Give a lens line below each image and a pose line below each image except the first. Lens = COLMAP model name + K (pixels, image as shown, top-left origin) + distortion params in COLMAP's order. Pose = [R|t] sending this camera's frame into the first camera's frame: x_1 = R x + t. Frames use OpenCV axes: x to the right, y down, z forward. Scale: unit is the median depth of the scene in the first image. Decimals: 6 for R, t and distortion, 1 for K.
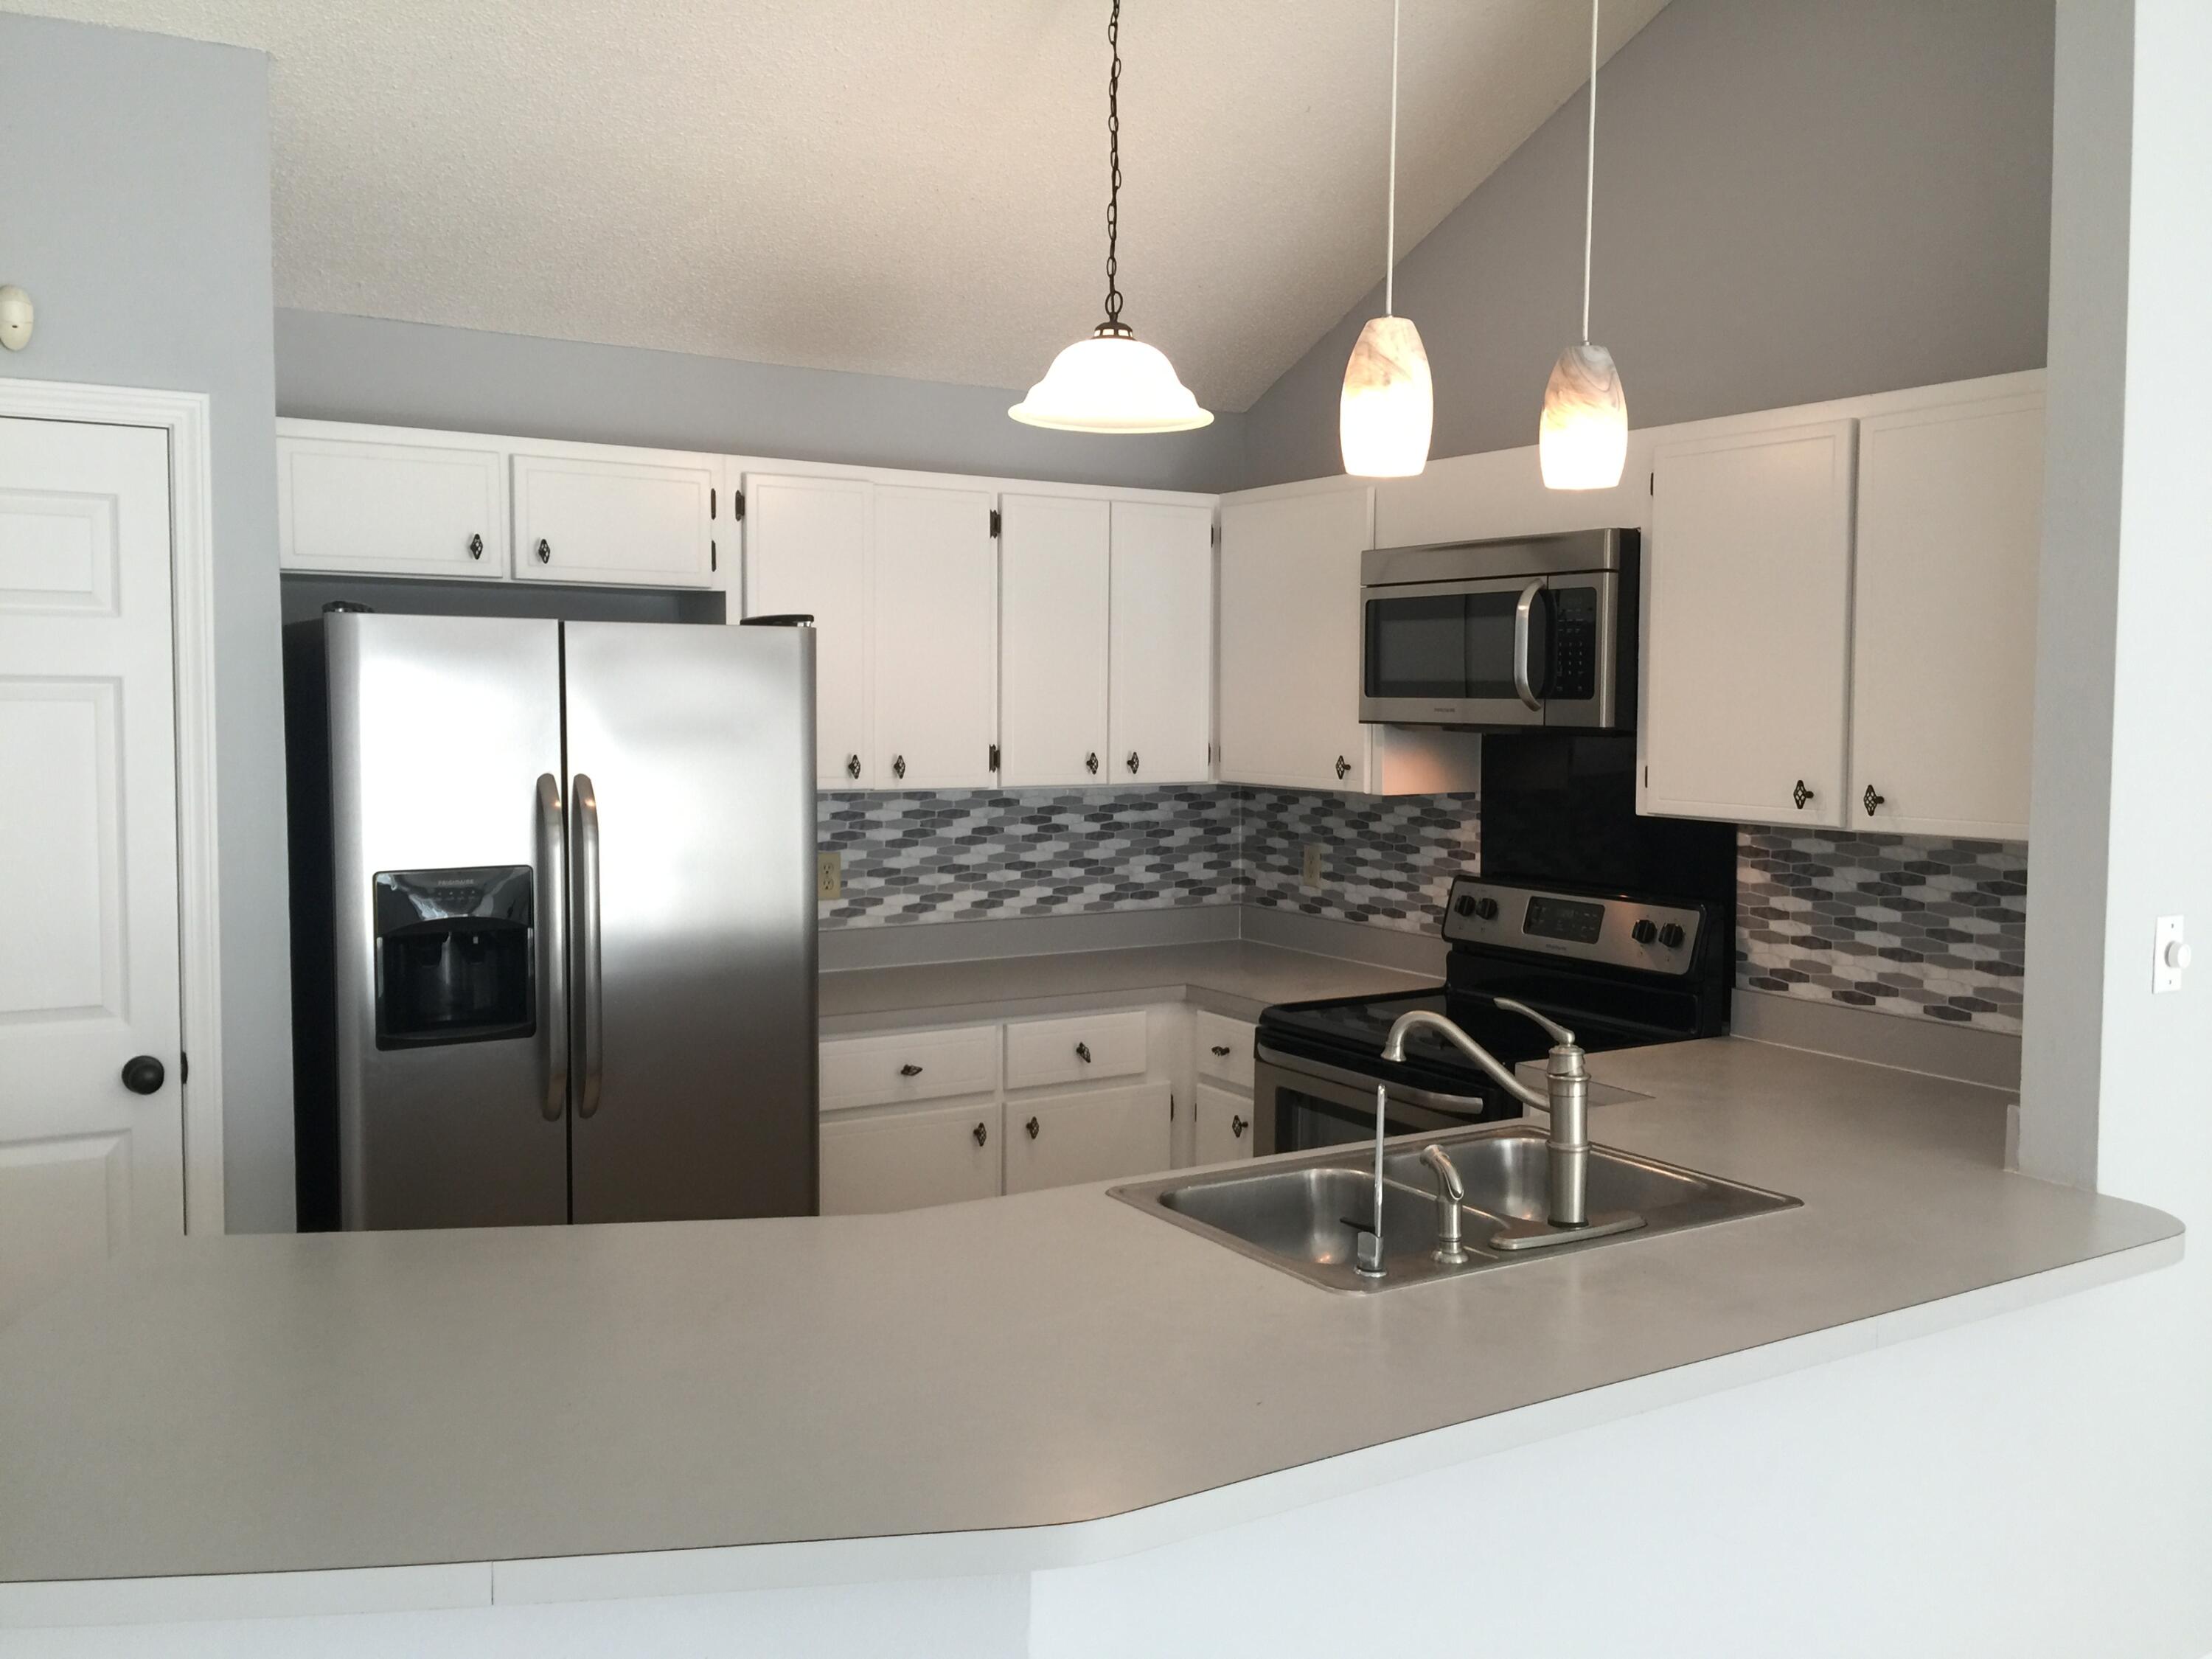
lens RADIAL K [[1871.9, 0, 1096.6], [0, 1871.9, 828.1], [0, 0, 1]] dist [0.097954, -0.137735]
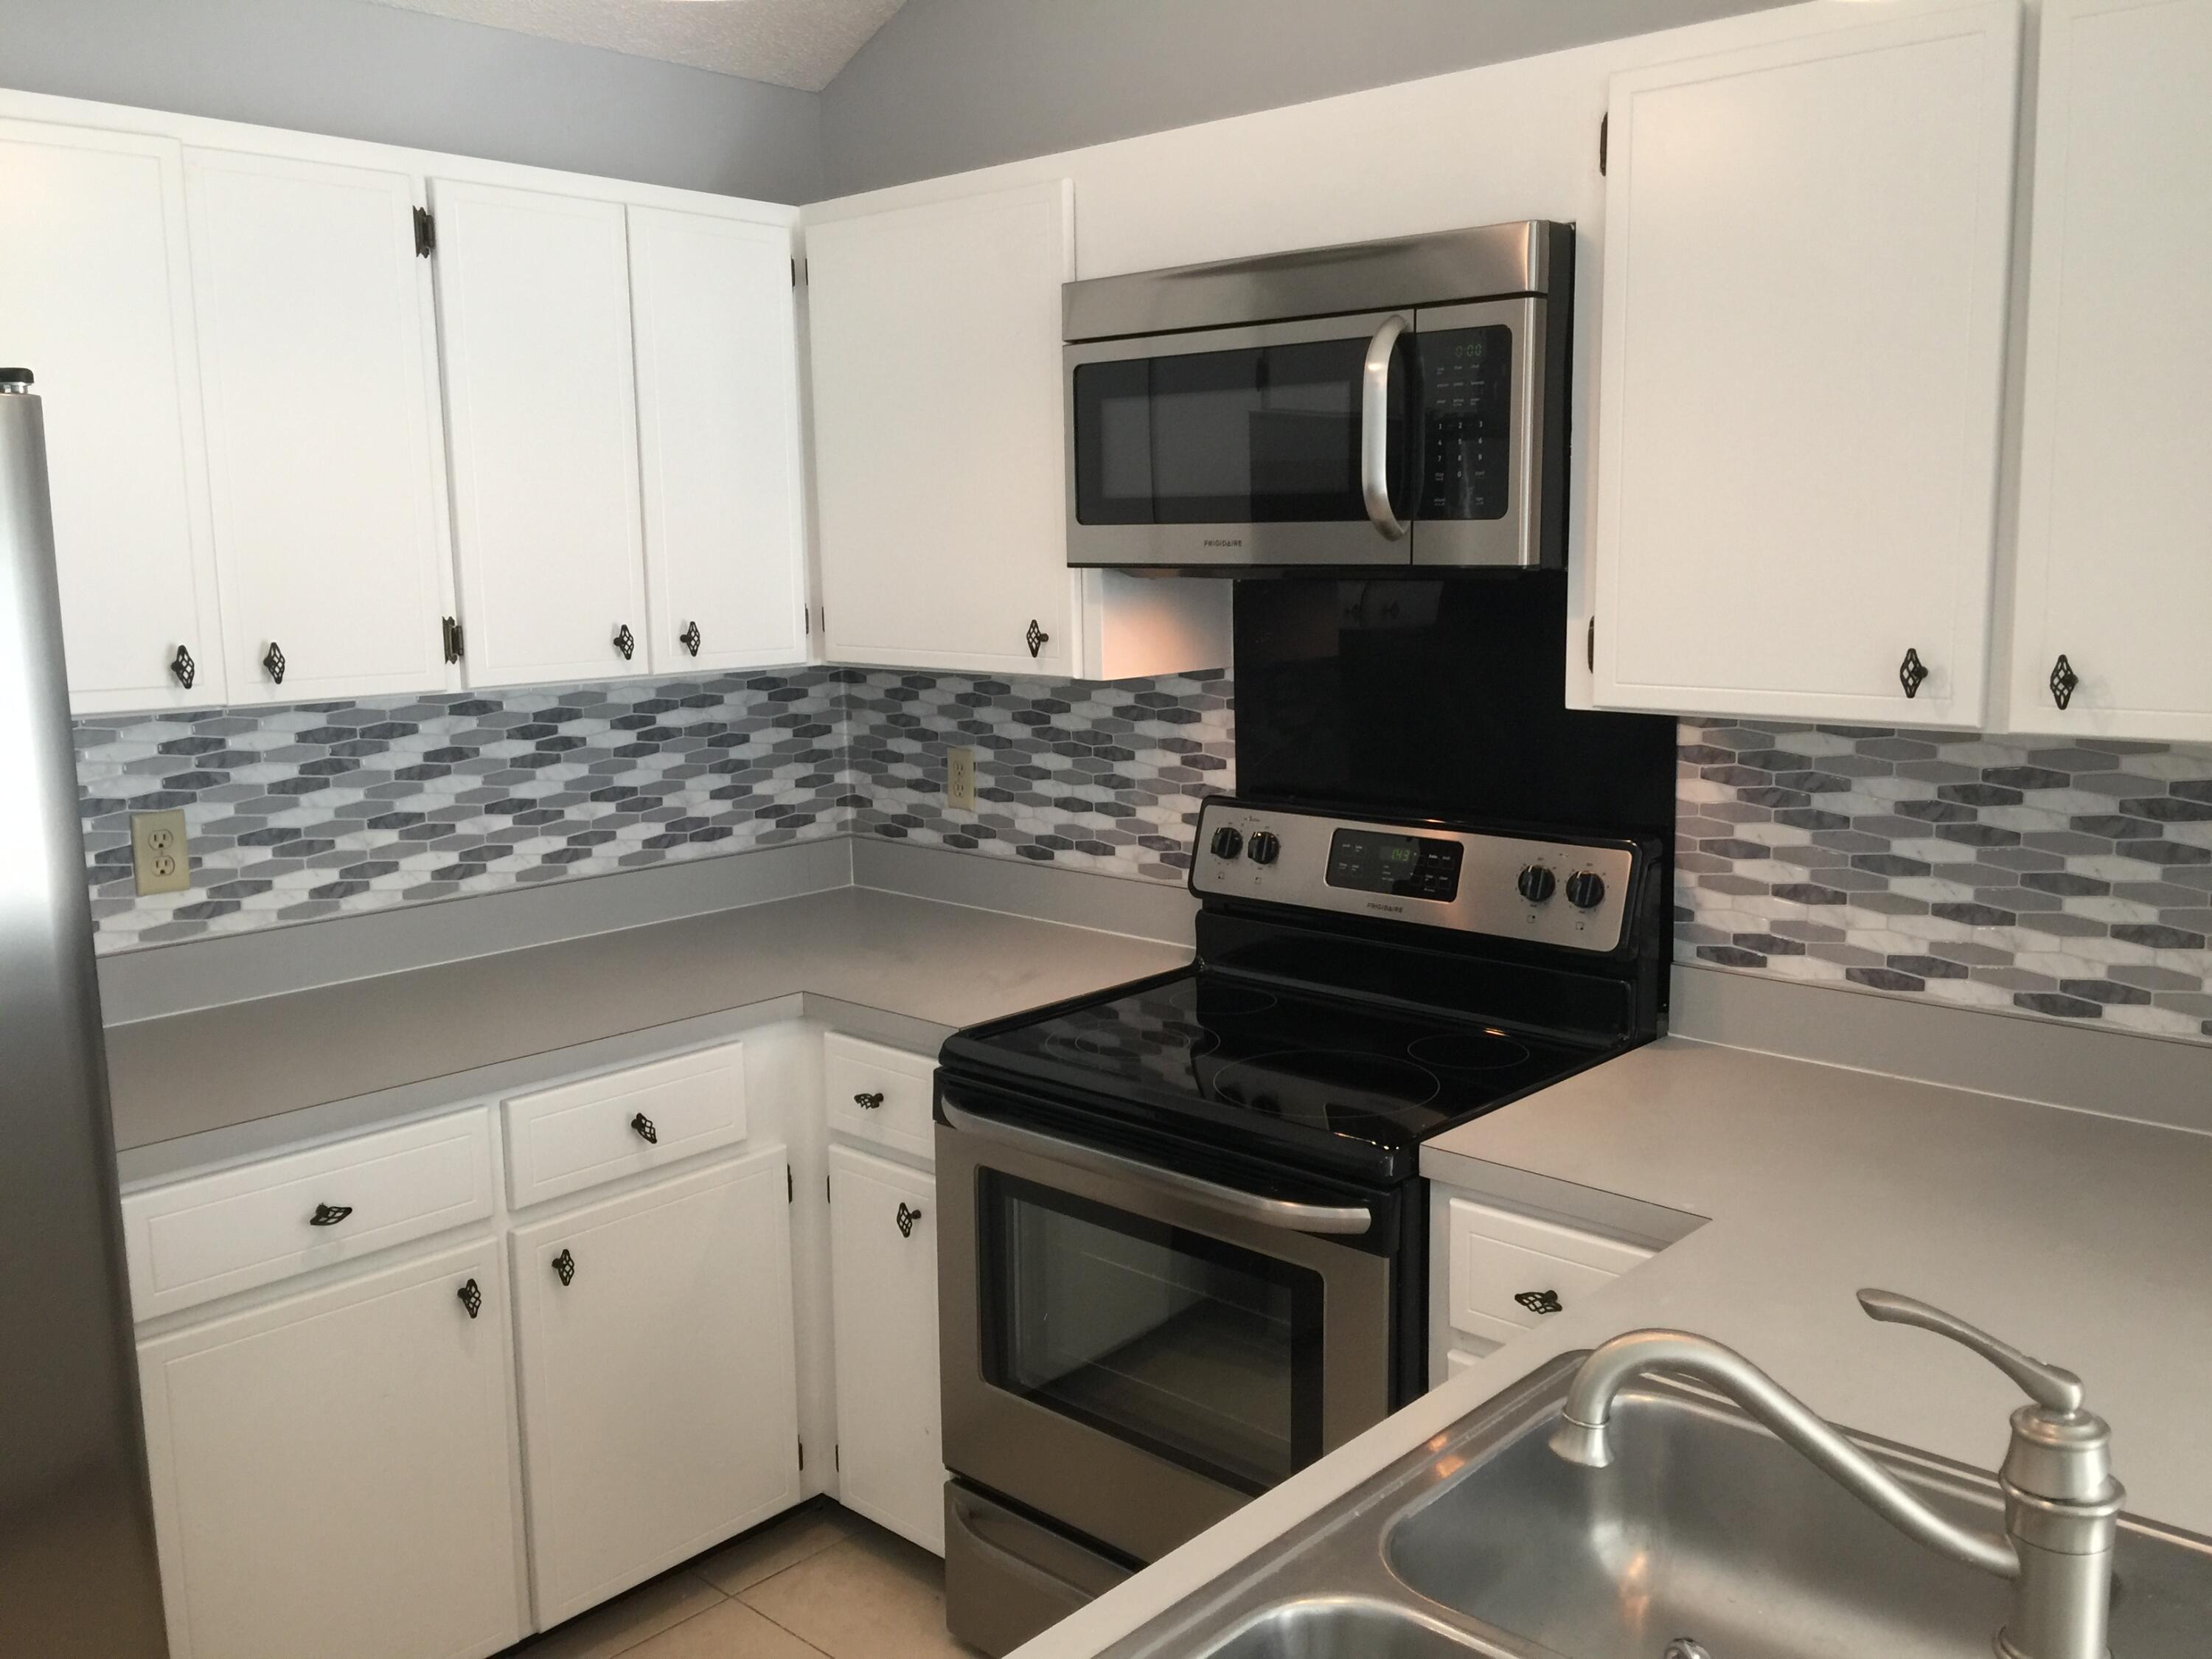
lens RADIAL K [[1871.9, 0, 1096.6], [0, 1871.9, 828.1], [0, 0, 1]] dist [0.097954, -0.137735]
pose [[0.963830, -0.061416, 0.259347, -0.017945], [0.039323, 0.995207, 0.089537, -0.024763], [-0.263603, -0.076101, 0.961625, 0.382491]]
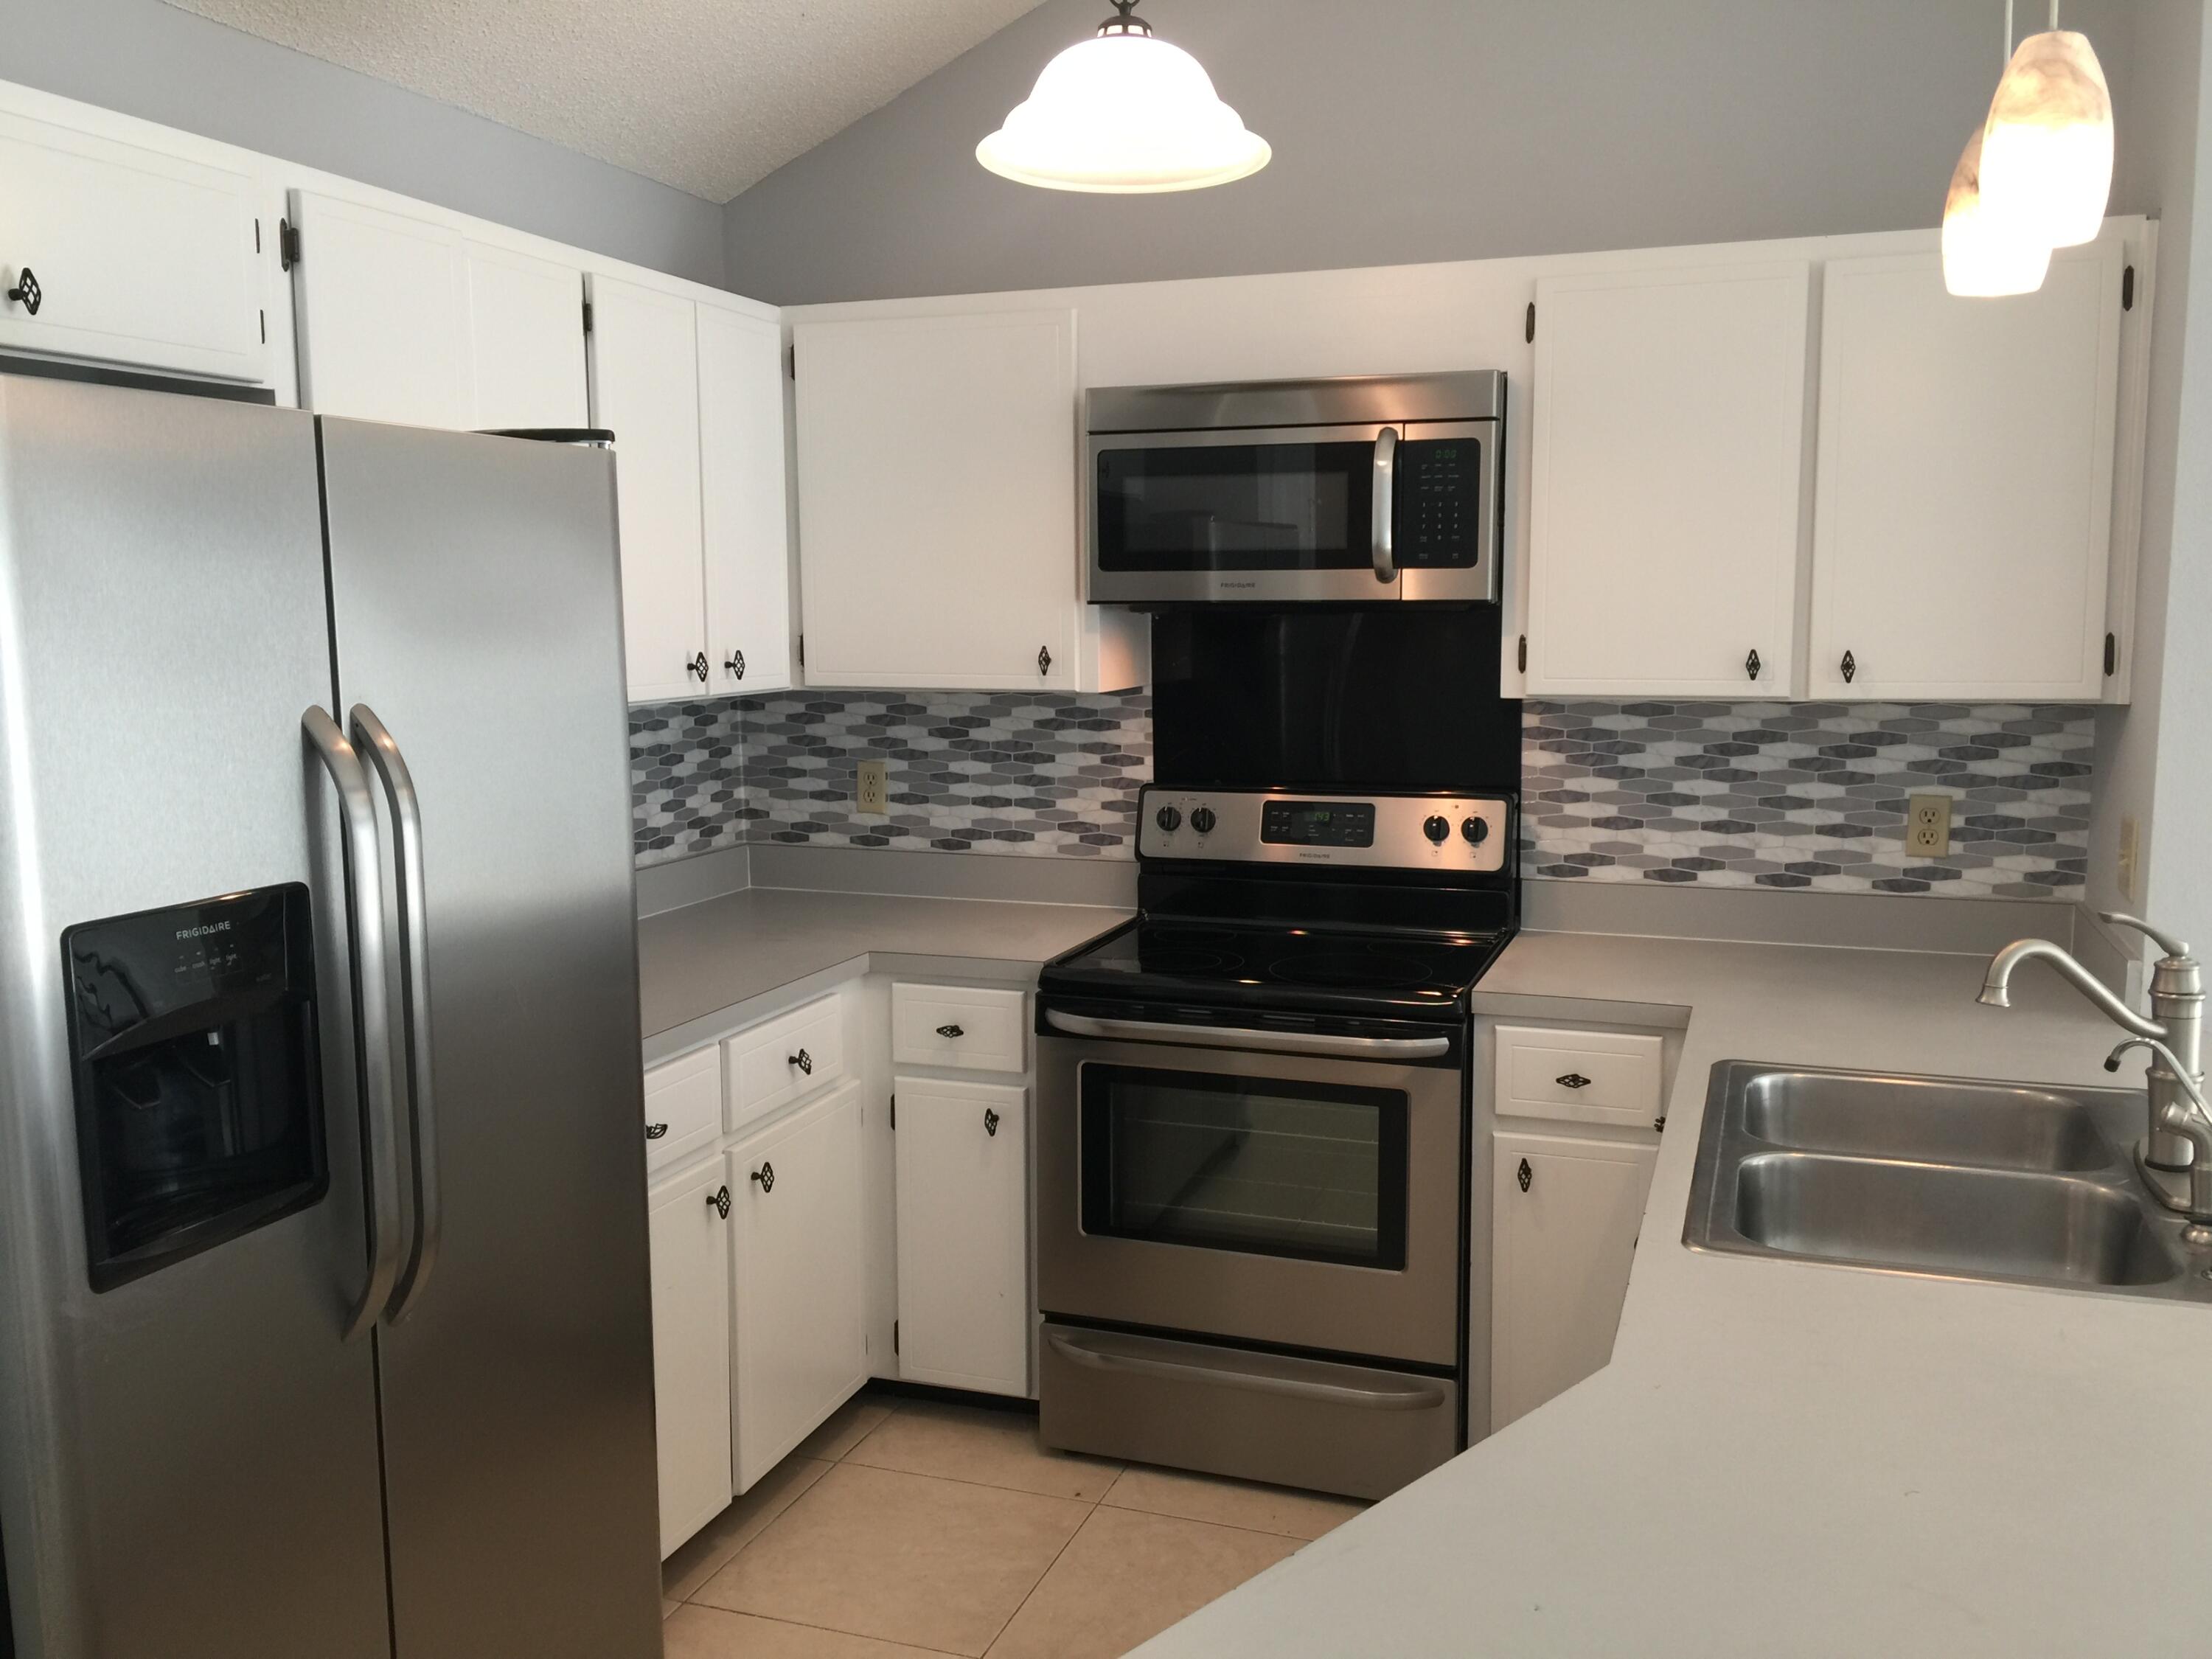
lens RADIAL K [[1871.9, 0, 1096.6], [0, 1871.9, 828.1], [0, 0, 1]] dist [0.097954, -0.137735]
pose [[0.784164, -0.086514, 0.614493, -0.356777], [0.055431, 0.996041, 0.069494, -0.015487], [-0.618073, -0.020433, 0.785855, 0.352341]]
